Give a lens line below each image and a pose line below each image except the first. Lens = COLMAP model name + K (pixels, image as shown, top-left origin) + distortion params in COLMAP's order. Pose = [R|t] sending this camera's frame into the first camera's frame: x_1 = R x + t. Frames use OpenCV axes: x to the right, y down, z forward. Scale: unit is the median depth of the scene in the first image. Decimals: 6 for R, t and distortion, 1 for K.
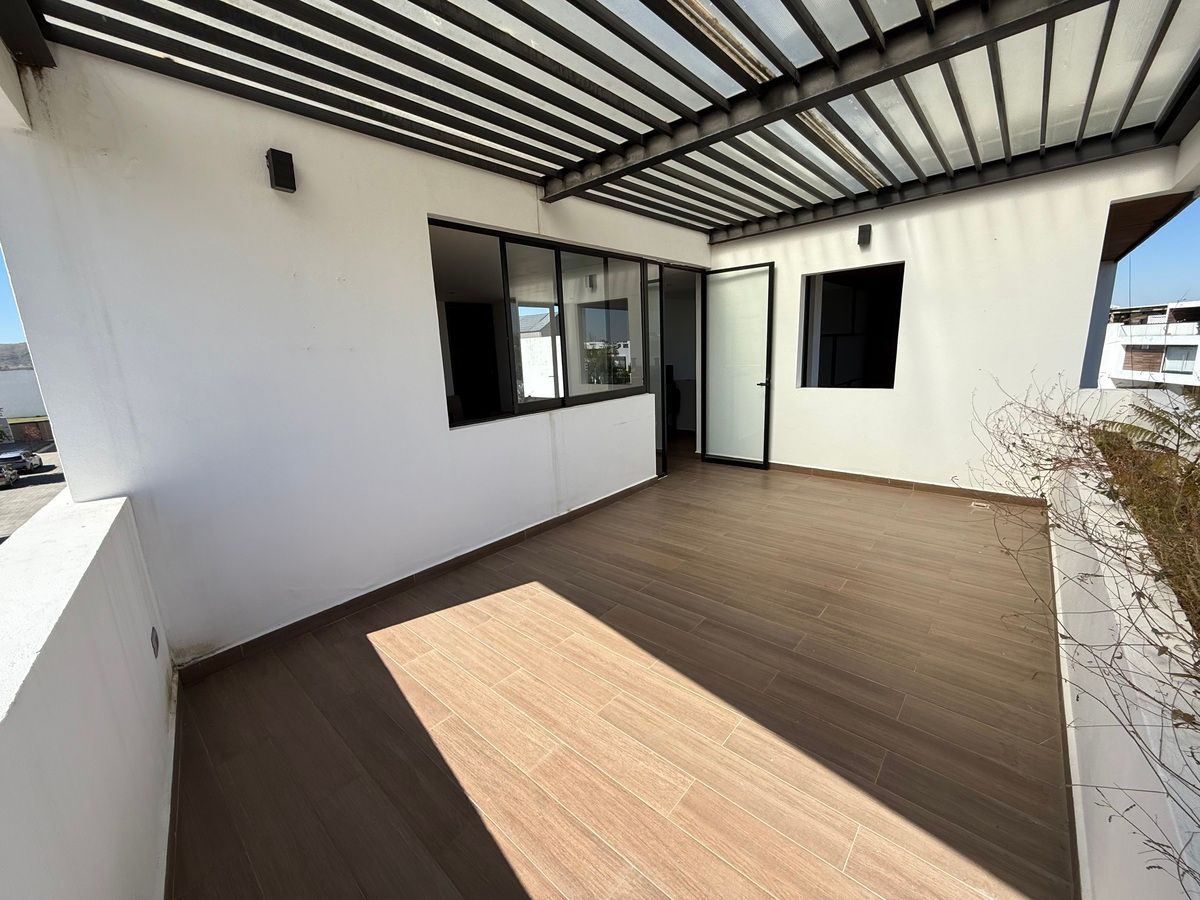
lens RADIAL K [[477.9, 0, 596.6], [0, 477.9, 448.7], [0, 0, 1]] dist [-0.001690, 0.000307]
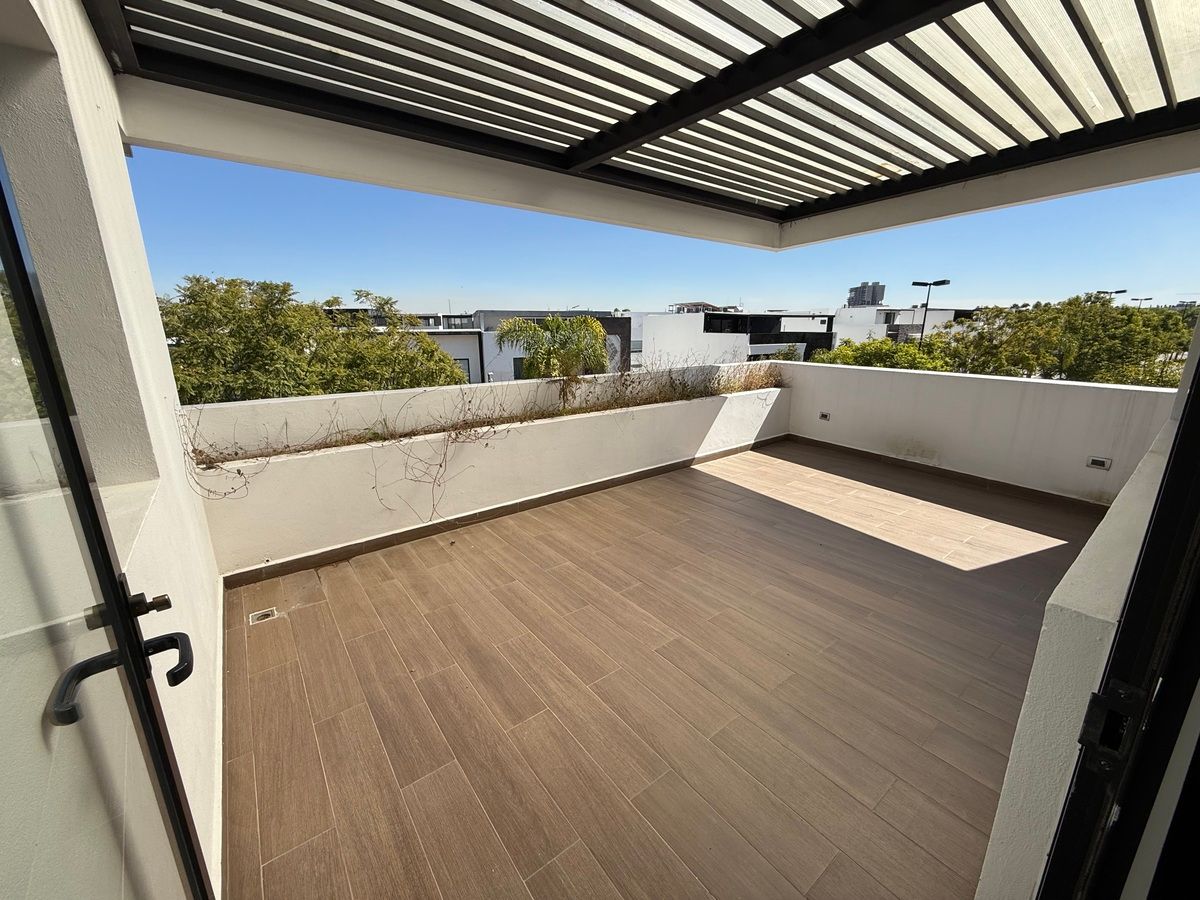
lens RADIAL K [[477.9, 0, 601.2], [0, 477.9, 450.0], [0, 0, 1]] dist [-0.001690, 0.000307]
pose [[-0.981381, 0.005653, 0.191988, 0.347421], [0.089658, 0.897465, 0.431878, -0.351226], [-0.169861, 0.441050, -0.881262, 1.688798]]
